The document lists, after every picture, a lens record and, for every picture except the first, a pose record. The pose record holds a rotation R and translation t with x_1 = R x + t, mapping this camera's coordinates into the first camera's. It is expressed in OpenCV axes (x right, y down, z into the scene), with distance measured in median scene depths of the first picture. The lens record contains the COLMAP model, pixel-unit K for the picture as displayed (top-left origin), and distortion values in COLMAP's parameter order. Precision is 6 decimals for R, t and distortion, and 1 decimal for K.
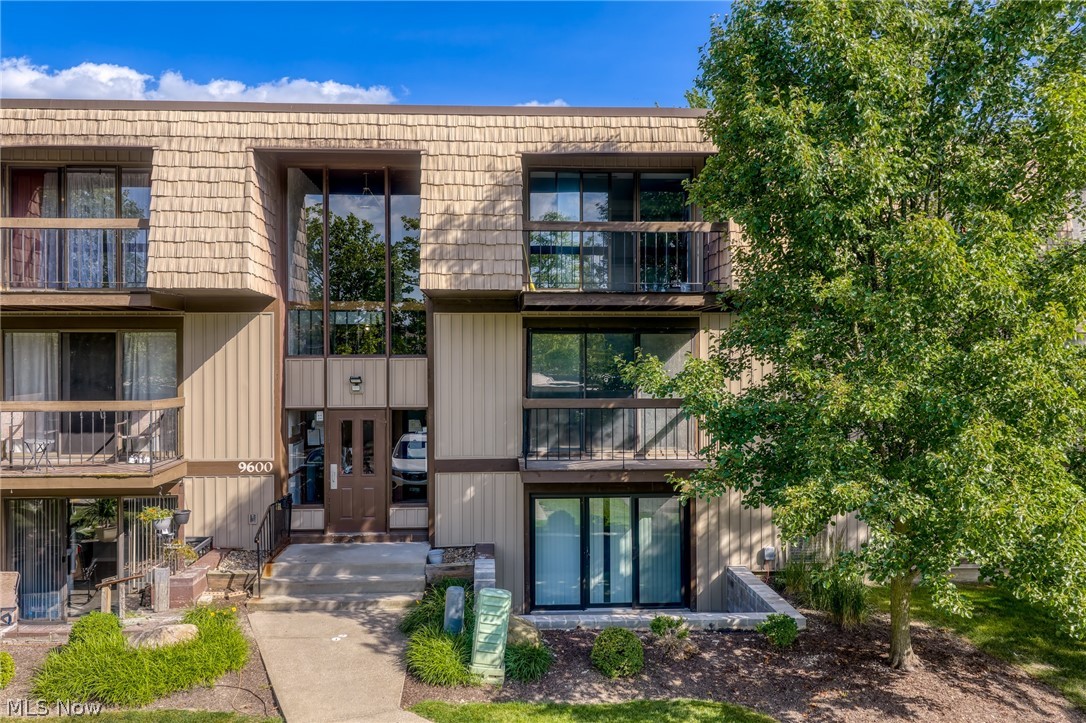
lens RADIAL K [[891.5, 0, 543.0], [0, 891.5, 361.5], [0, 0, 1]] dist [0.008159, 0.010306]
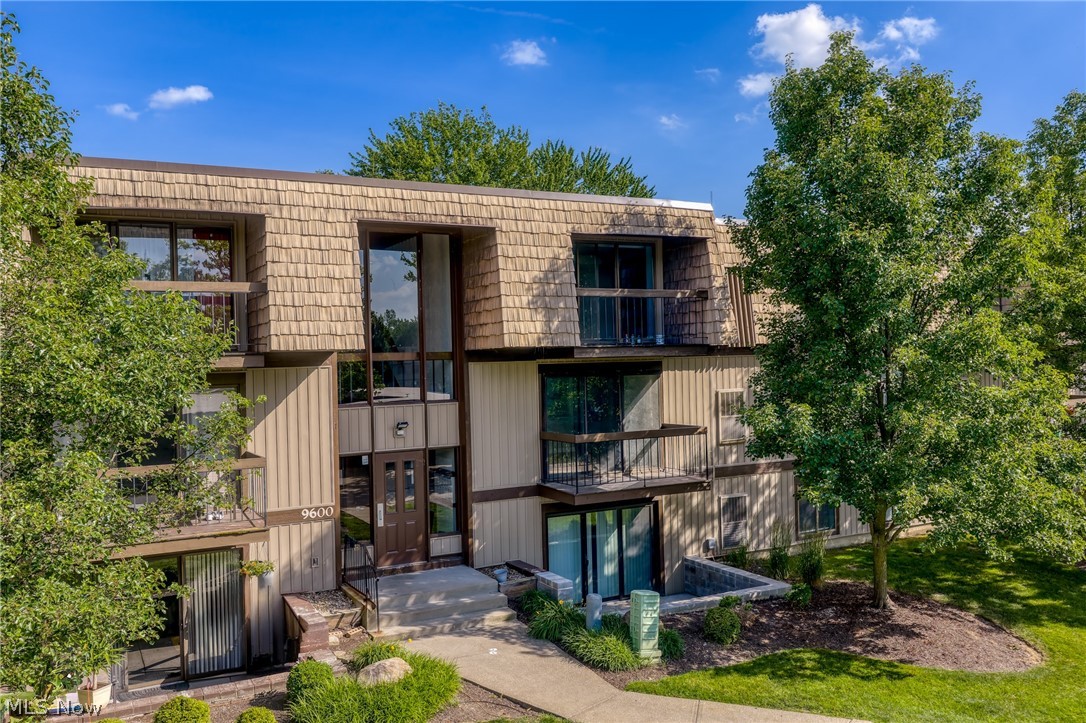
lens RADIAL K [[891.5, 0, 543.0], [0, 891.5, 361.5], [0, 0, 1]] dist [0.008159, 0.010306]
pose [[0.906782, -0.020350, 0.421108, -0.581618], [0.023159, 0.999731, -0.001557, -0.058869], [-0.420962, 0.011164, 0.907009, -0.079337]]
